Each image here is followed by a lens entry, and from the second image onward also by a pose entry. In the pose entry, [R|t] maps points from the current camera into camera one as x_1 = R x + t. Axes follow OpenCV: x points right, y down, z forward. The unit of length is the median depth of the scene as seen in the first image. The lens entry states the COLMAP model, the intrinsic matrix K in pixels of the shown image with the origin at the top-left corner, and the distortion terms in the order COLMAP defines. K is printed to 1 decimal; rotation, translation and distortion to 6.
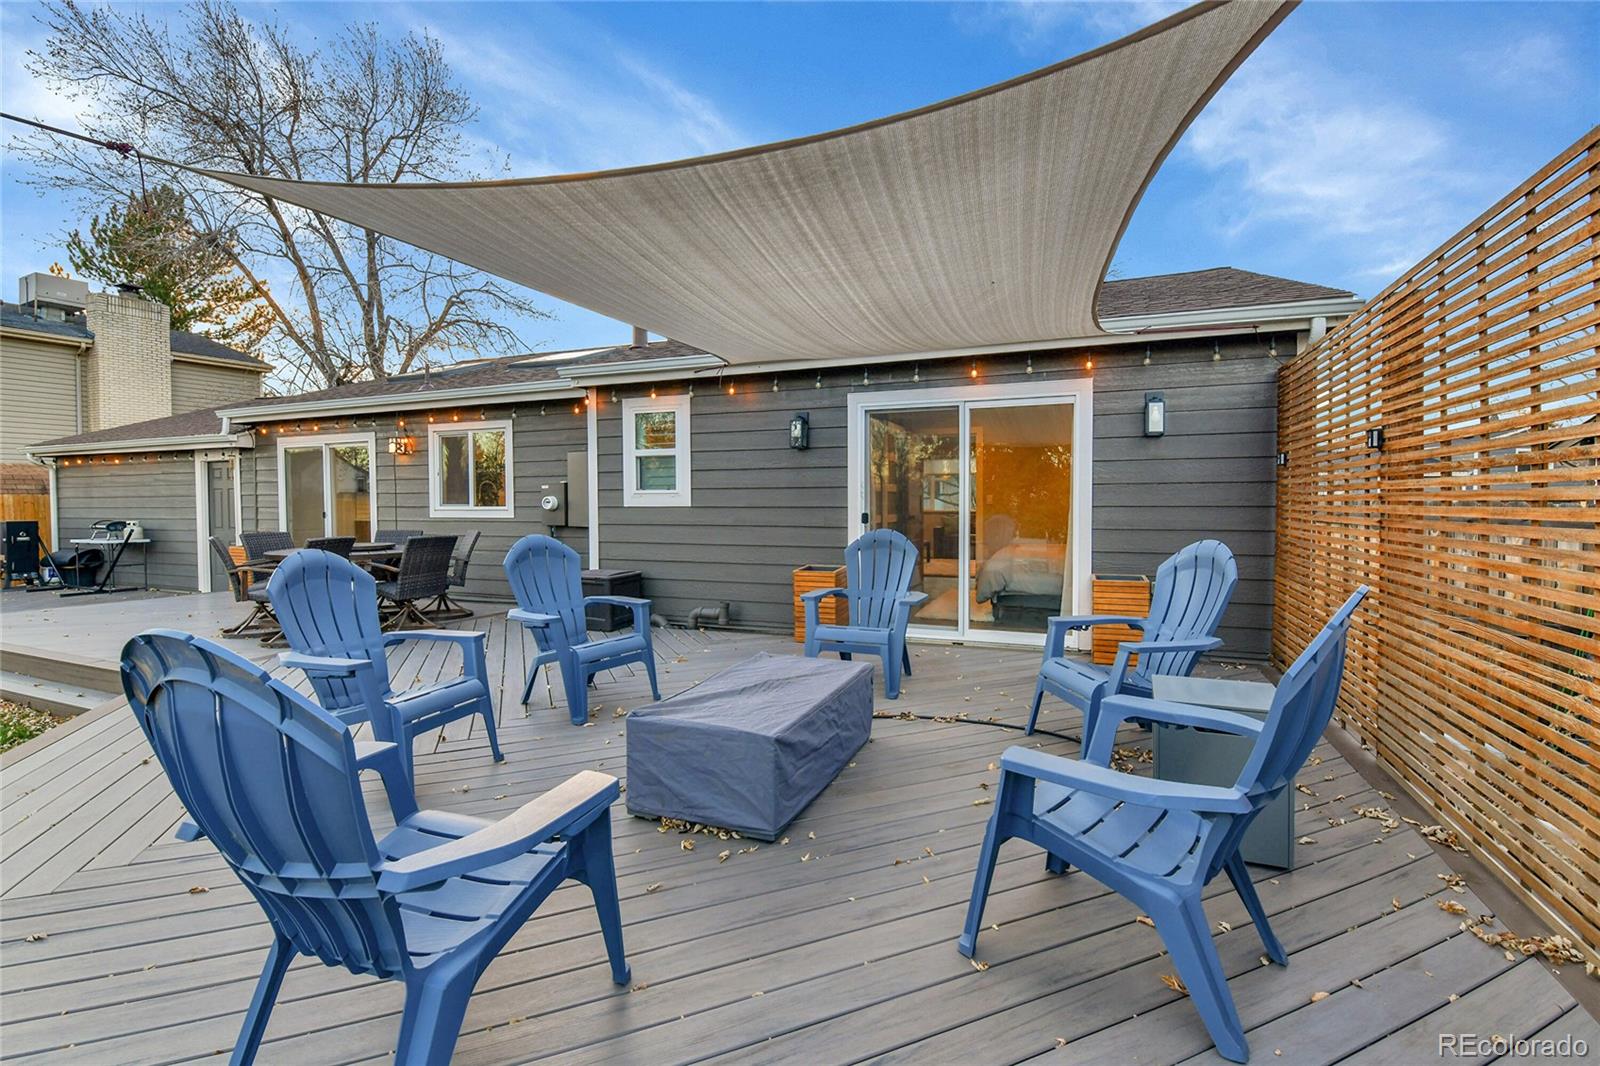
lens RADIAL K [[700.0, 0, 800.9], [0, 700.0, 532.5], [0, 0, 1]] dist [-0.011961, -0.001985]
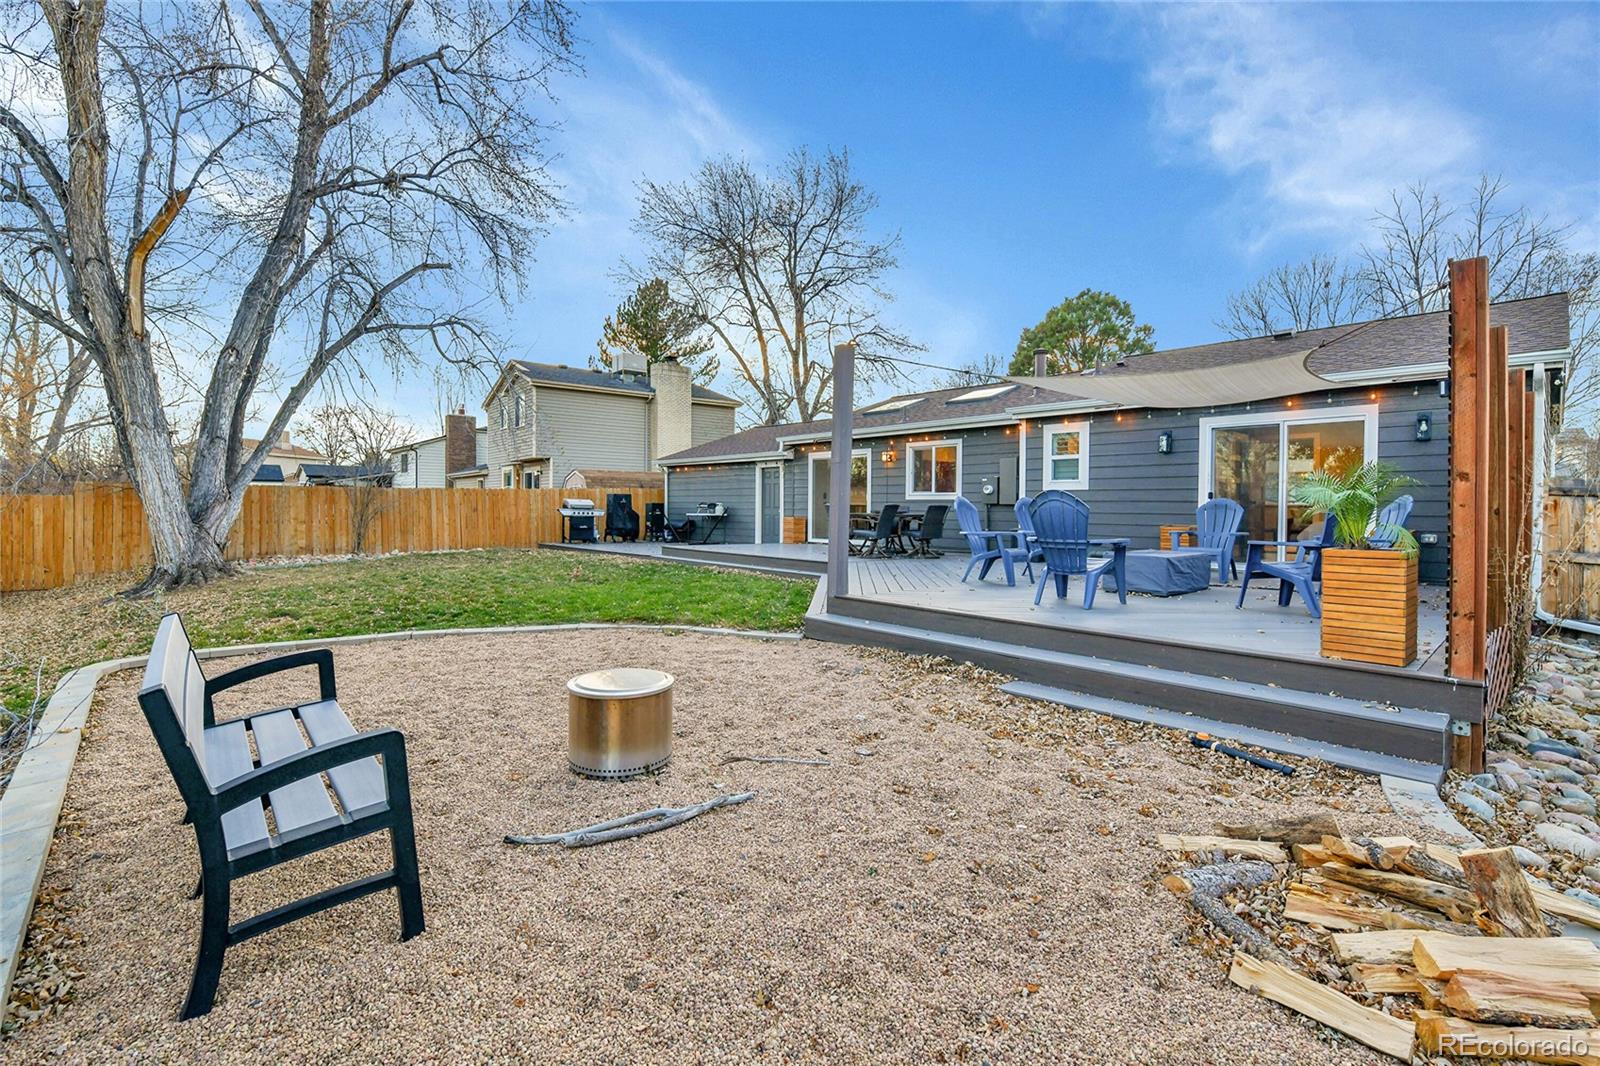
lens RADIAL K [[700.0, 0, 808.9], [0, 700.0, 524.5], [0, 0, 1]] dist [-0.011961, -0.001985]
pose [[0.905082, 0.022115, -0.424661, -0.040960], [-0.031928, 0.999362, -0.016003, 0.068126], [0.424036, 0.028043, 0.905211, -0.560941]]
